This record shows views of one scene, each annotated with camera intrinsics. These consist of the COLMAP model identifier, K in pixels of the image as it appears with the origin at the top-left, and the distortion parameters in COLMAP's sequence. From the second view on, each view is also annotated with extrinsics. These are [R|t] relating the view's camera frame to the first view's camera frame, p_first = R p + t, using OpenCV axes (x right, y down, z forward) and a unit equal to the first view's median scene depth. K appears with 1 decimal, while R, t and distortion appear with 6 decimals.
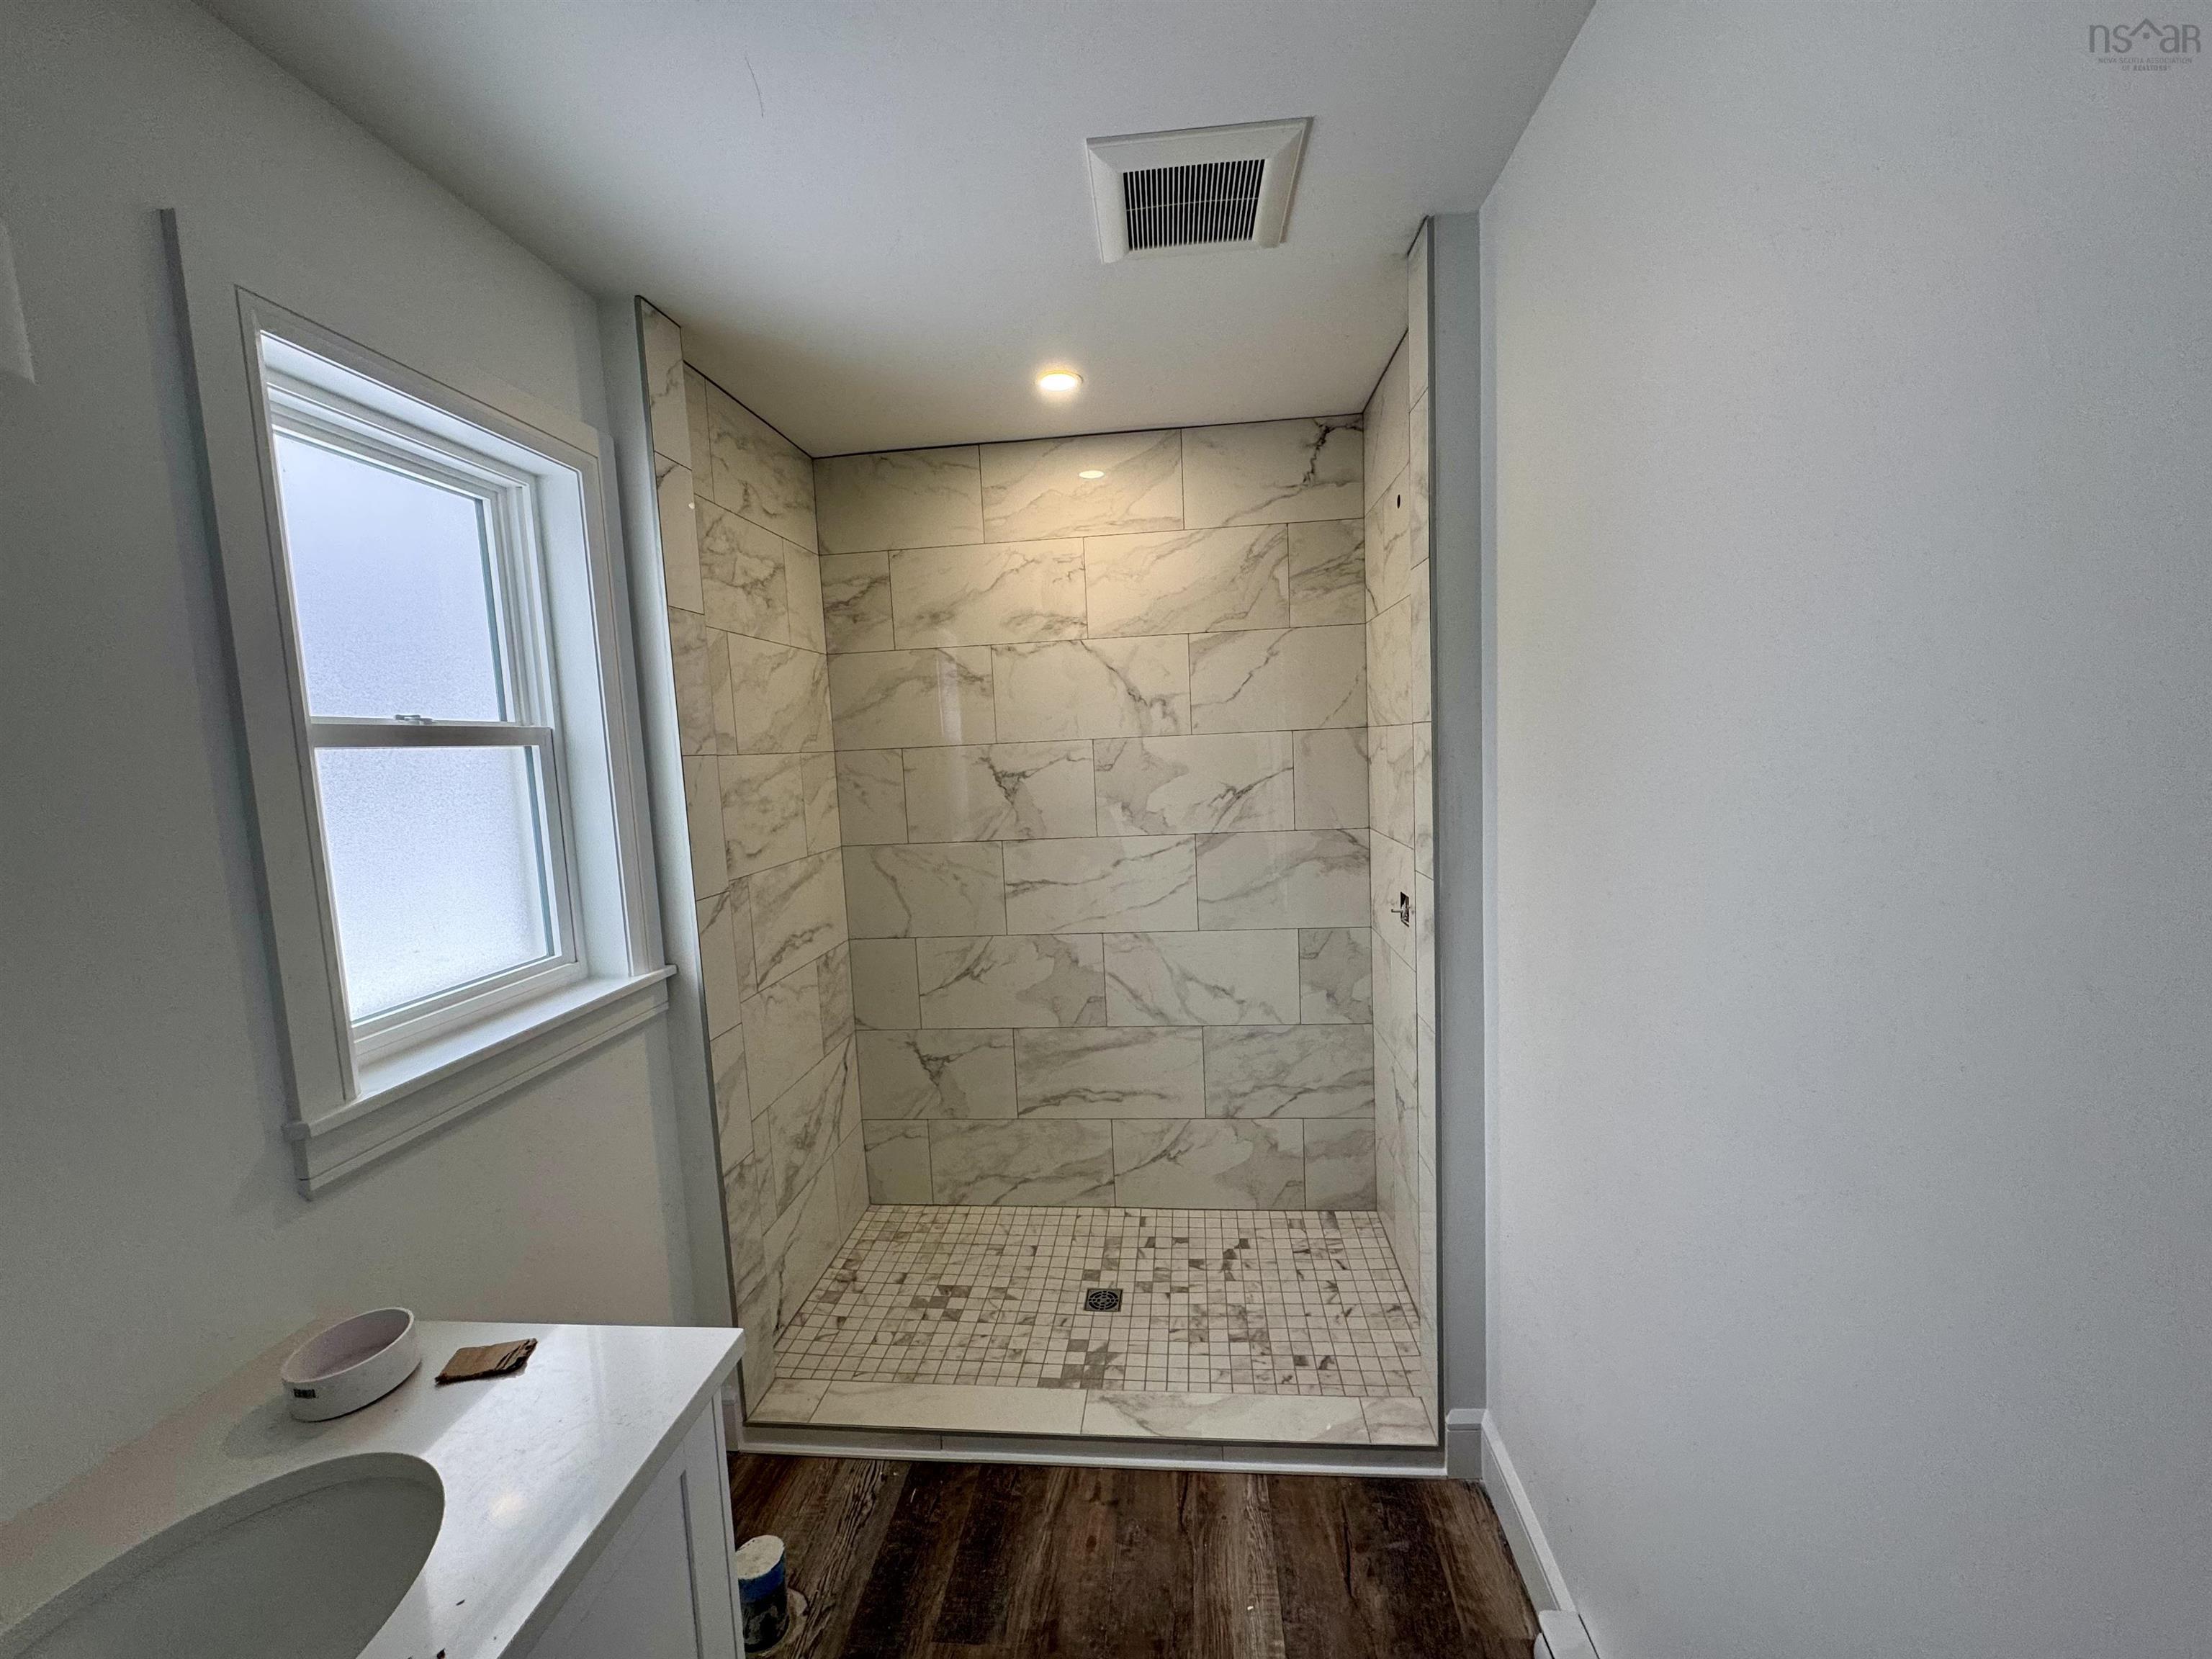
lens RADIAL K [[878.1, 0, 1106.0], [0, 878.1, 829.5], [0, 0, 1]] dist [-0.002034, 0.000586]
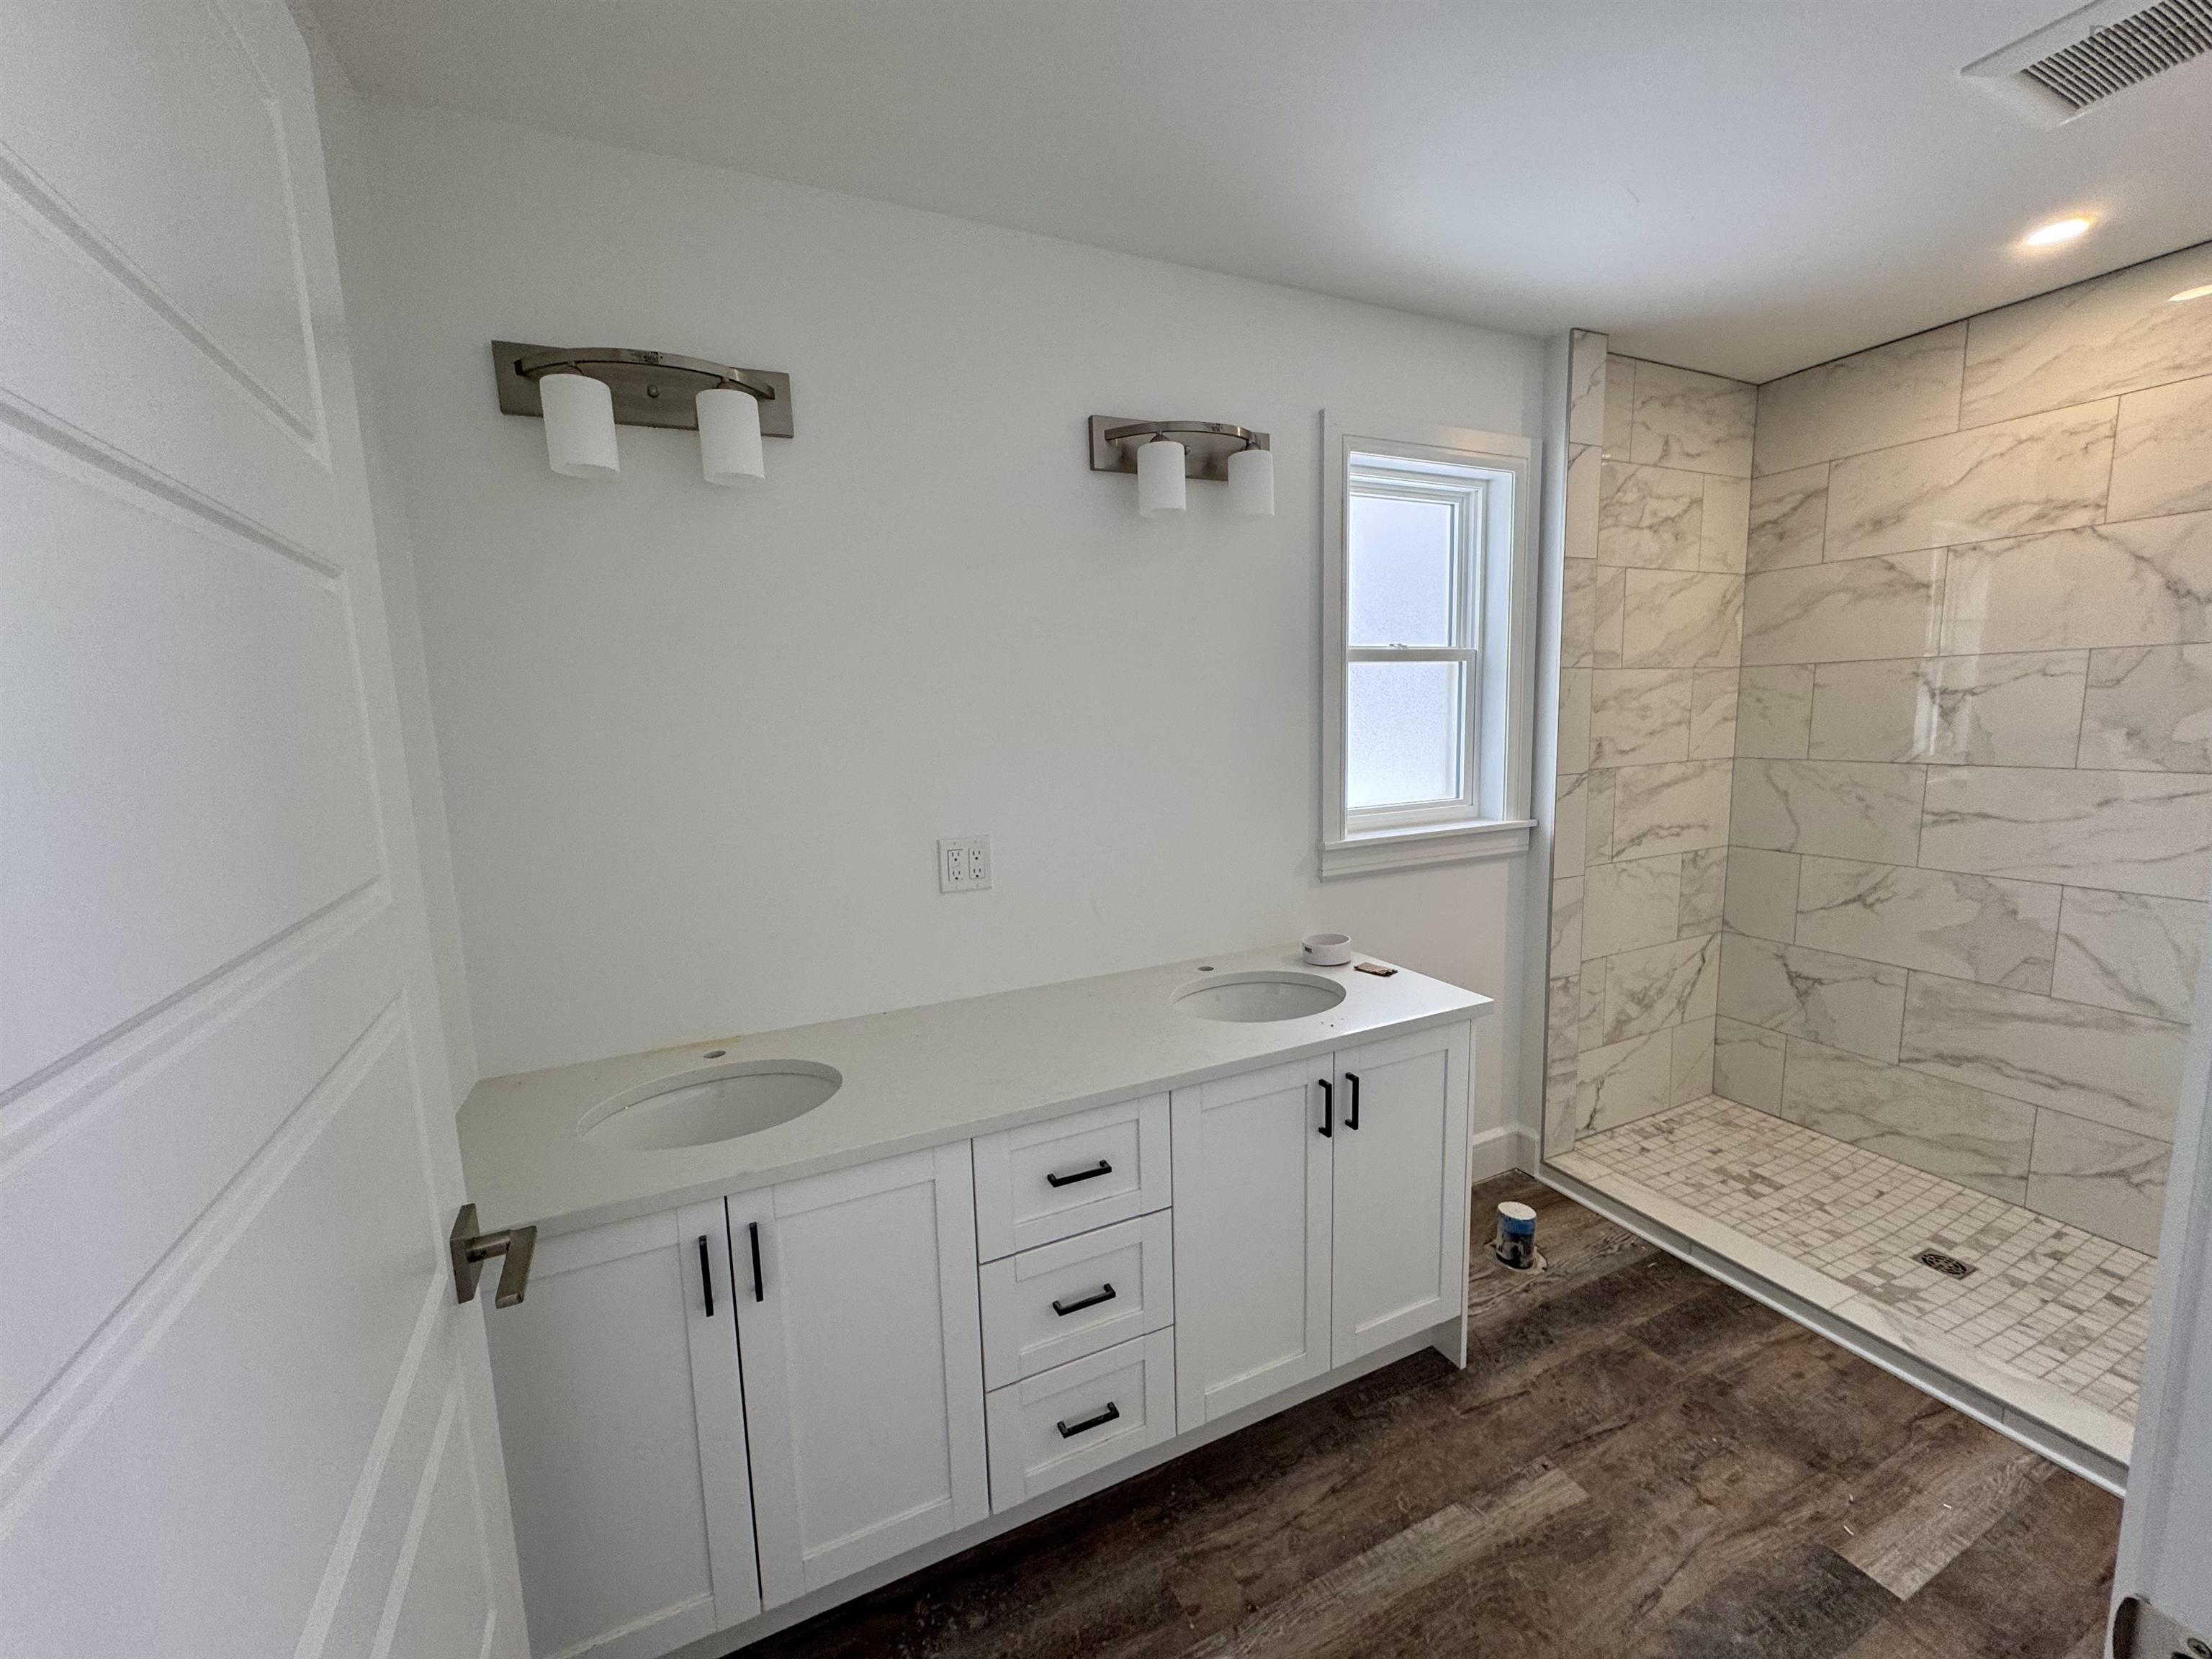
lens RADIAL K [[878.1, 0, 1106.0], [0, 878.1, 829.5], [0, 0, 1]] dist [-0.002034, 0.000586]
pose [[0.508153, 0.146768, -0.848669, 0.260273], [-0.077201, 0.989169, 0.124841, 0.035897], [0.857800, 0.002079, 0.513980, -0.228380]]
